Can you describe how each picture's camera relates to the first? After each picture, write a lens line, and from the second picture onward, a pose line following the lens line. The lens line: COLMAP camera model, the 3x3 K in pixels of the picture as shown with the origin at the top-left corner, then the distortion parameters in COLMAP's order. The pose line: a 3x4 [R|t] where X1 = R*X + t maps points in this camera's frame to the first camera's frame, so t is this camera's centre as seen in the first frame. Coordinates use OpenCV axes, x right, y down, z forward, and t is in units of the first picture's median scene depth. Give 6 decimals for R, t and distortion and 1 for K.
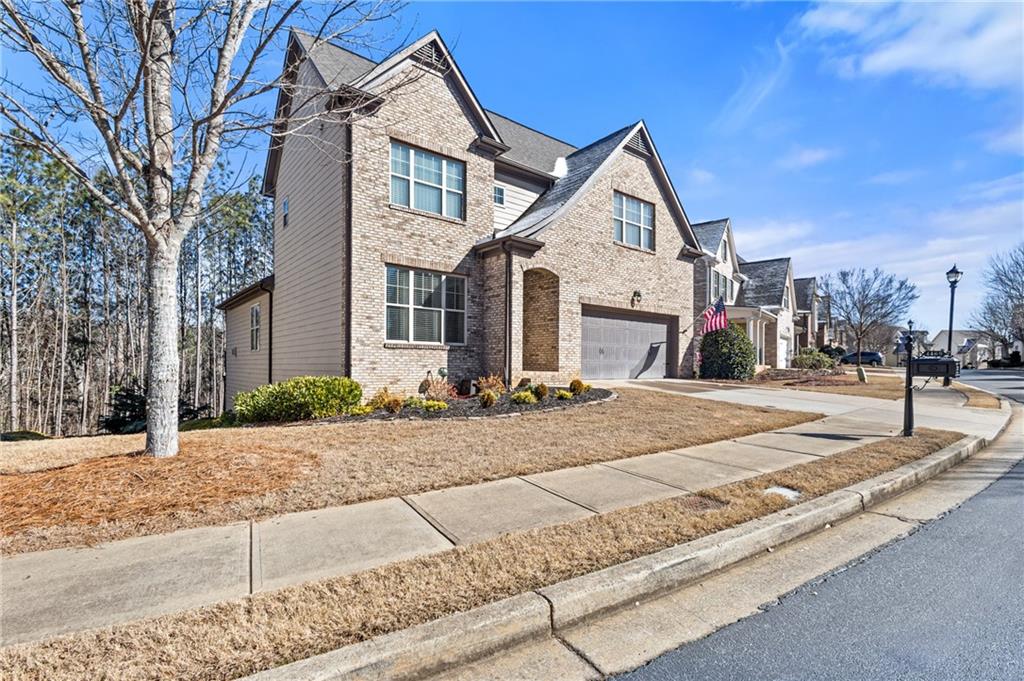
lens RADIAL K [[471.1, 0, 521.5], [0, 471.1, 359.3], [0, 0, 1]] dist [0.021631, 0.000087]
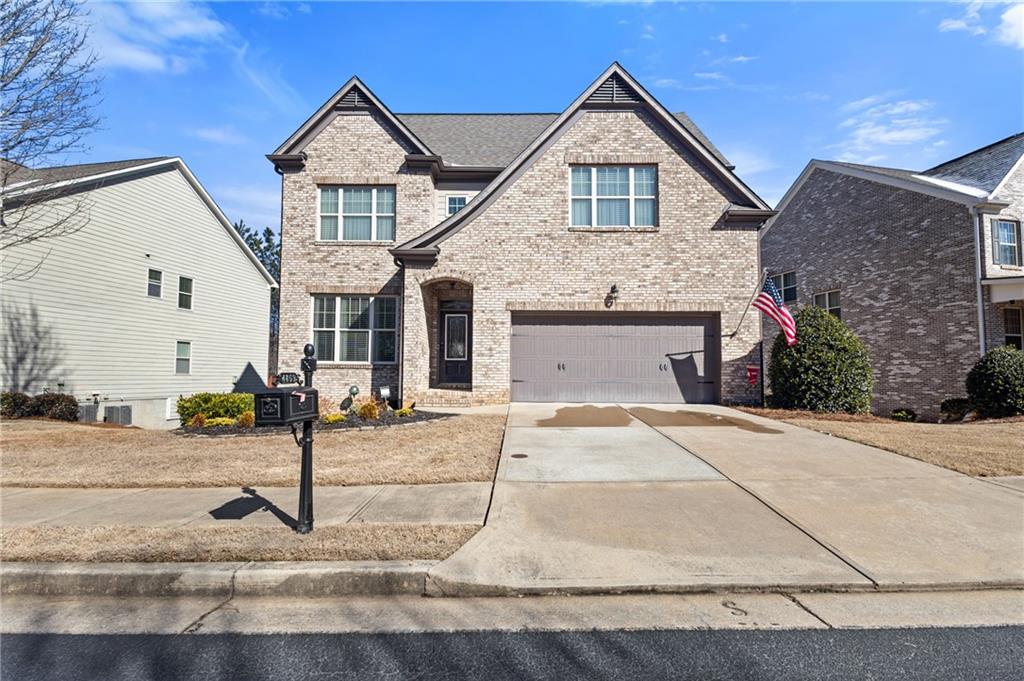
lens RADIAL K [[471.1, 0, 512.4], [0, 471.1, 348.0], [0, 0, 1]] dist [0.021631, 0.000087]
pose [[0.768035, -0.040178, -0.639146, 0.716861], [0.006389, 0.998461, -0.055088, -0.006069], [0.640376, 0.038226, 0.767110, 0.391044]]
